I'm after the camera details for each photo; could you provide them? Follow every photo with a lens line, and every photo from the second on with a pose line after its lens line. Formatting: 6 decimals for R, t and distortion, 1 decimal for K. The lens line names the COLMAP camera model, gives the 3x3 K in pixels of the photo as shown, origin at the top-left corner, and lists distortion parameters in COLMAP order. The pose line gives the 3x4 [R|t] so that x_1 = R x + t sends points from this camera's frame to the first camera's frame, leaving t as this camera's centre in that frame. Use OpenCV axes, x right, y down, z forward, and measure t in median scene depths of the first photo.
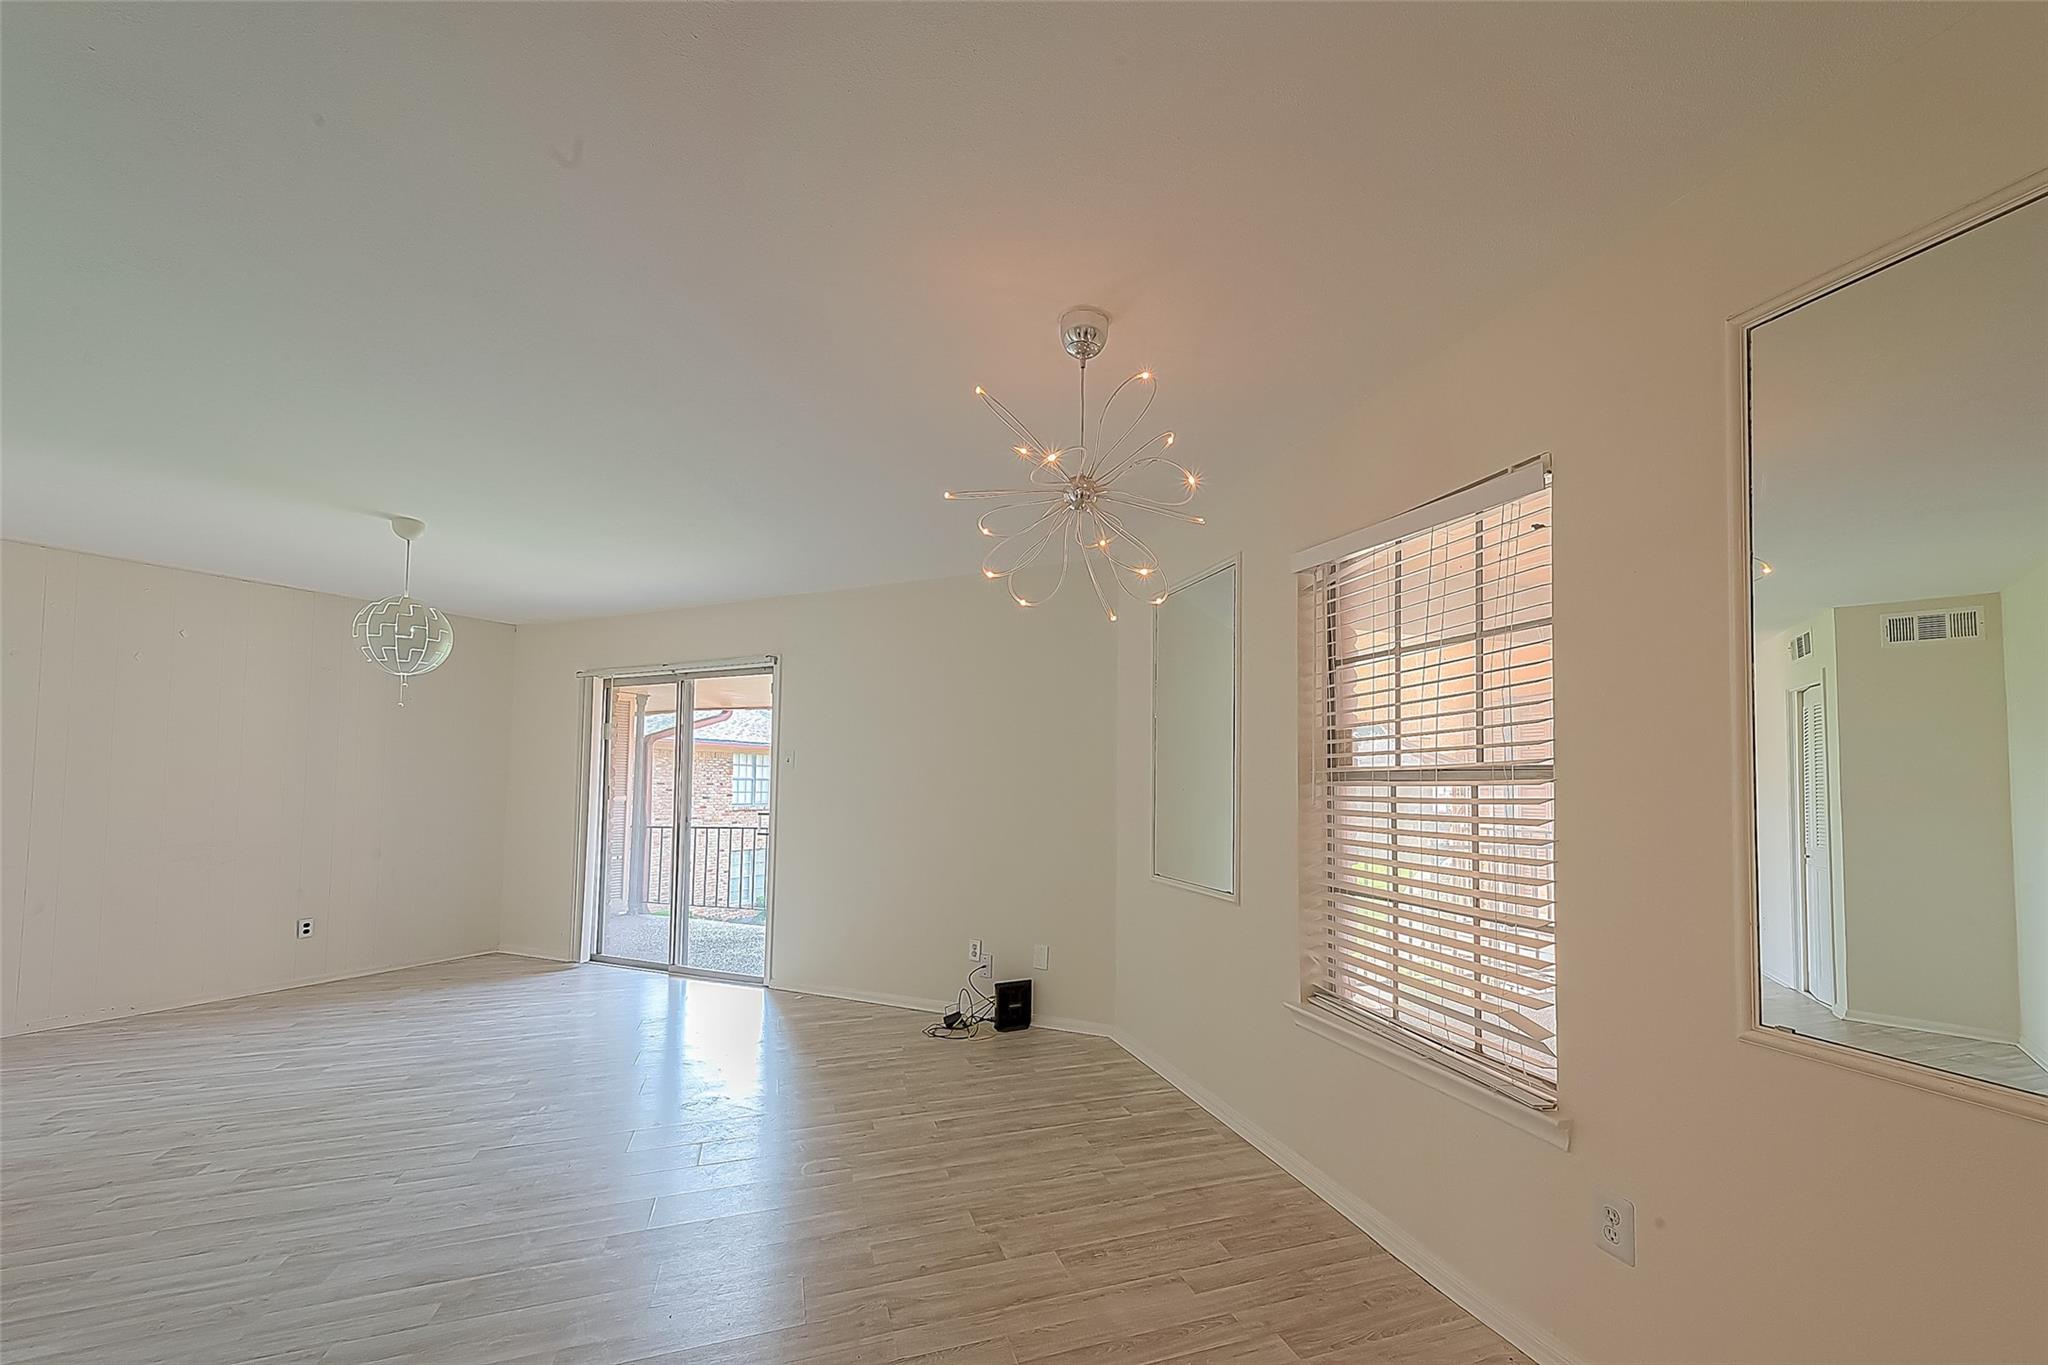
lens RADIAL K [[837.2, 0, 1075.6], [0, 837.2, 744.7], [0, 0, 1]] dist [0.022548, -0.000832]
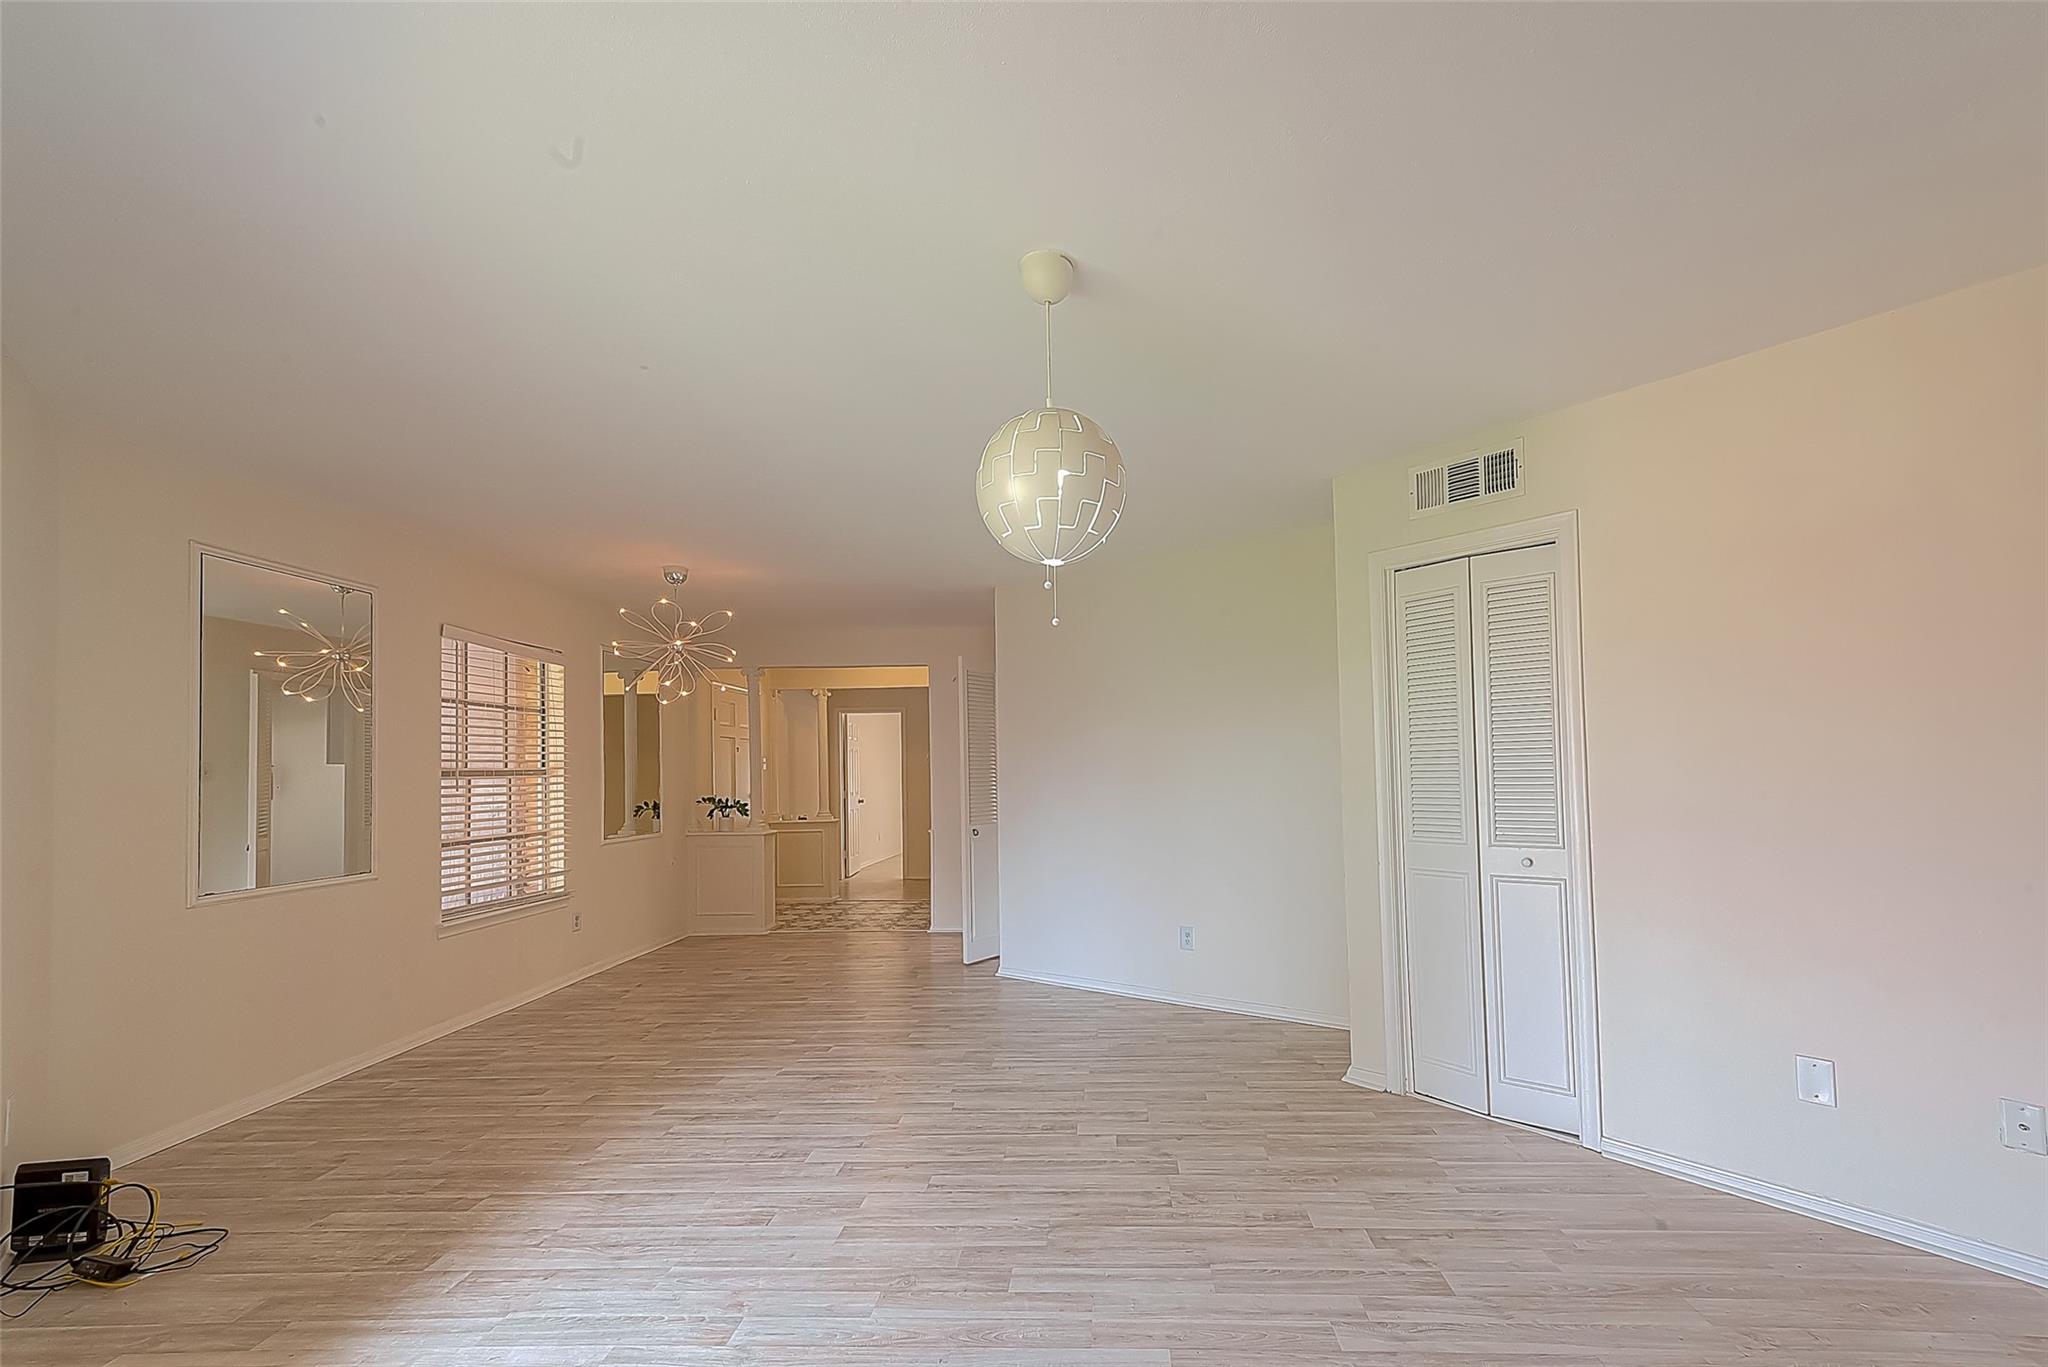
lens RADIAL K [[837.2, 0, 1075.6], [0, 837.2, 745.7], [0, 0, 1]] dist [0.022548, -0.000832]
pose [[-0.928456, 0.019760, 0.370915, -1.391280], [-0.006348, 0.997594, -0.069036, 0.087909], [-0.371387, -0.066451, -0.926097, 2.047705]]
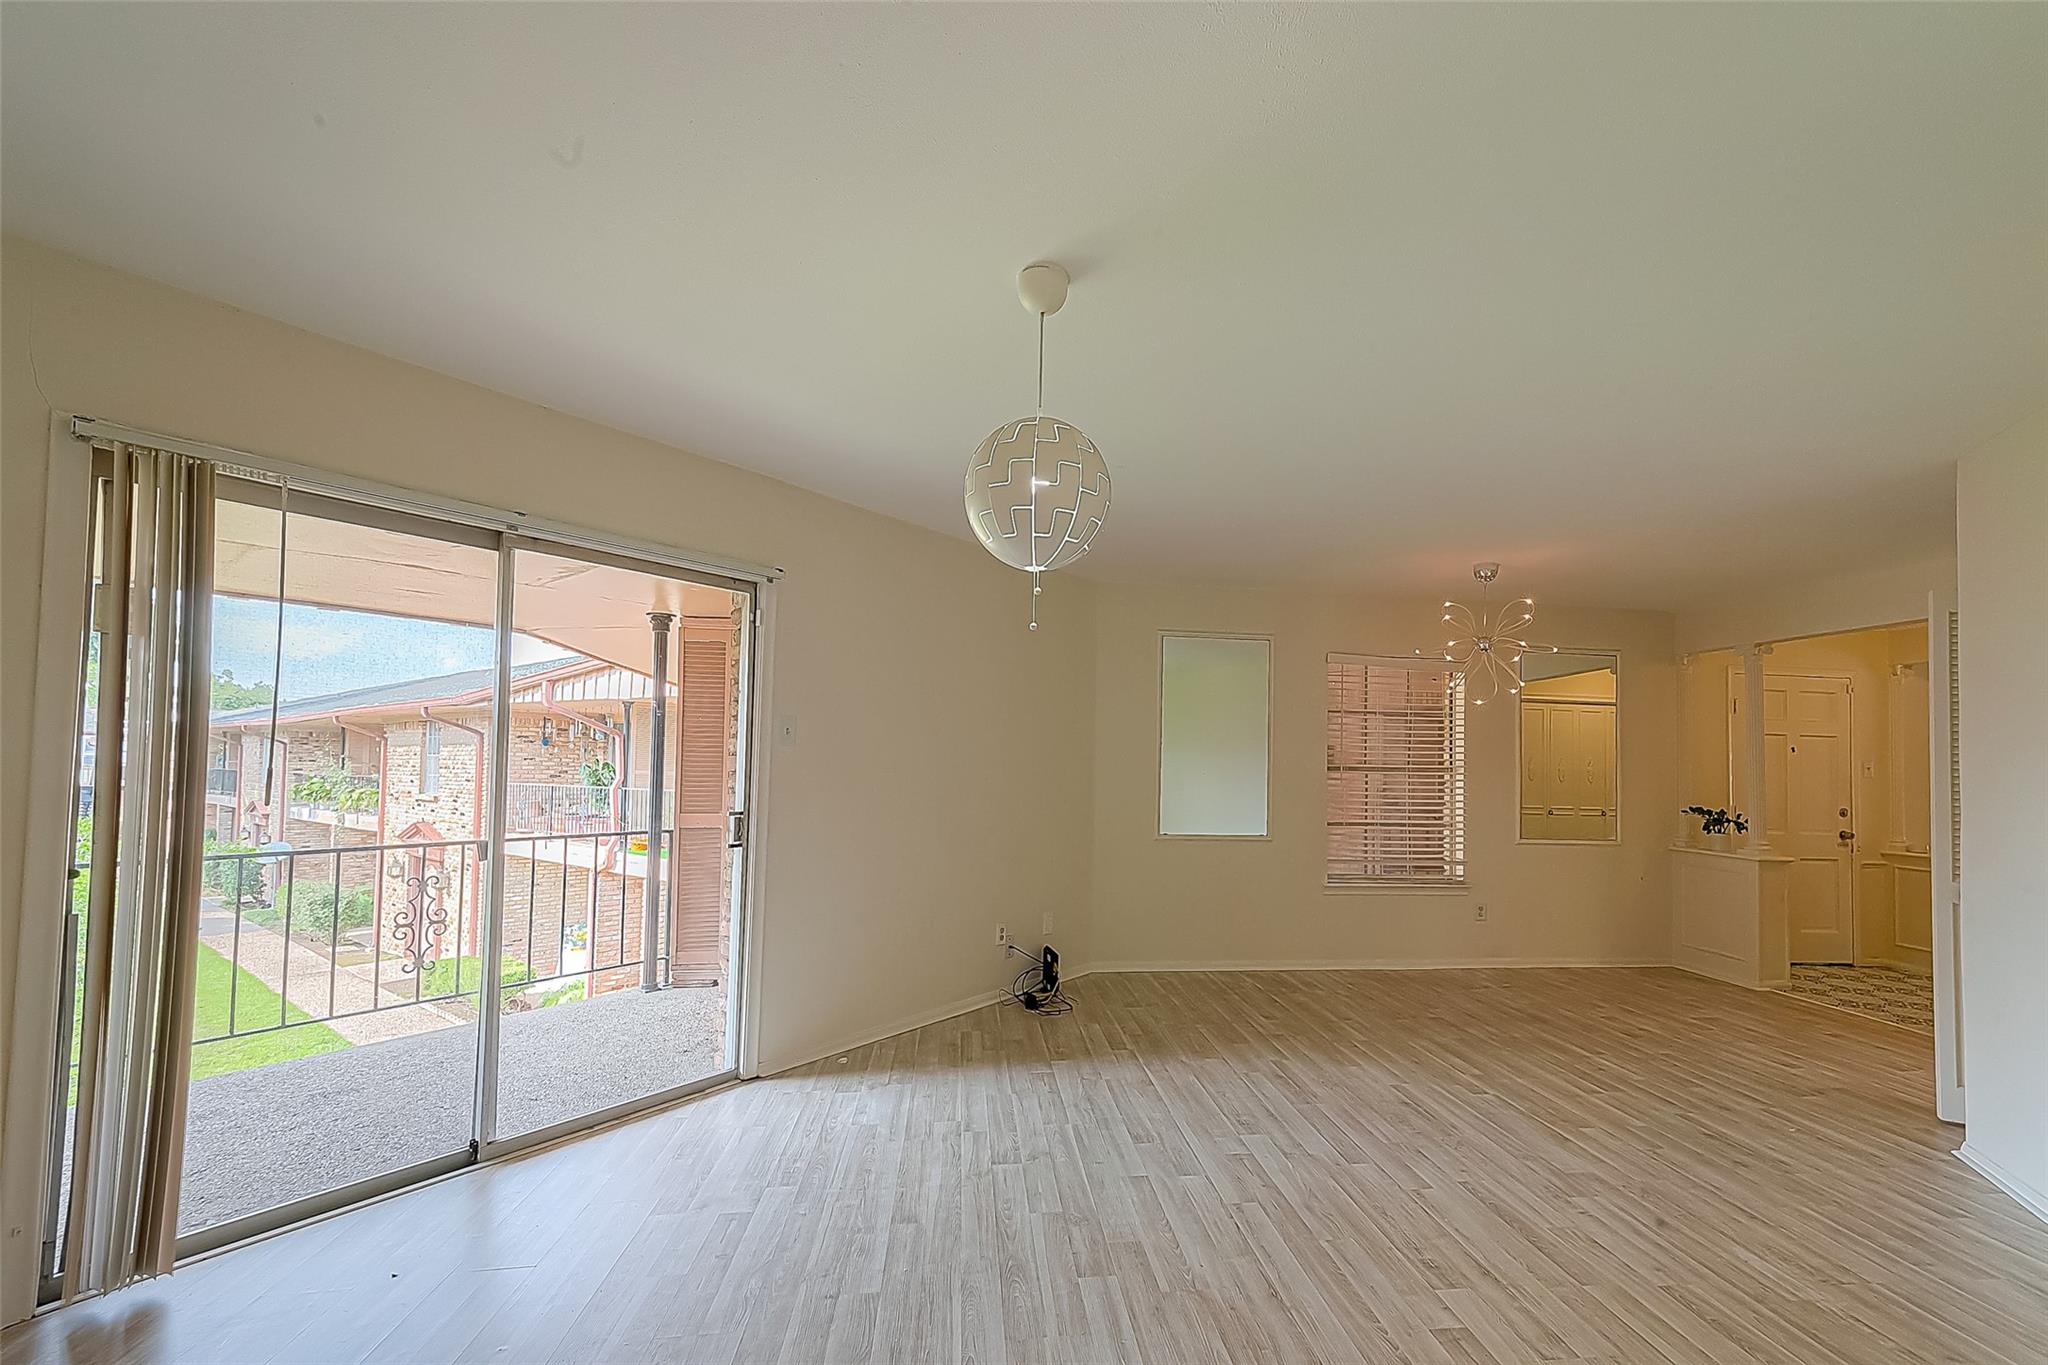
lens RADIAL K [[837.2, 0, 1075.6], [0, 837.2, 744.7], [0, 0, 1]] dist [0.022548, -0.000832]
pose [[0.203981, 0.022439, 0.978718, -1.816279], [-0.064302, 0.997885, -0.009477, 0.041149], [-0.976861, -0.061001, 0.204993, 1.213831]]
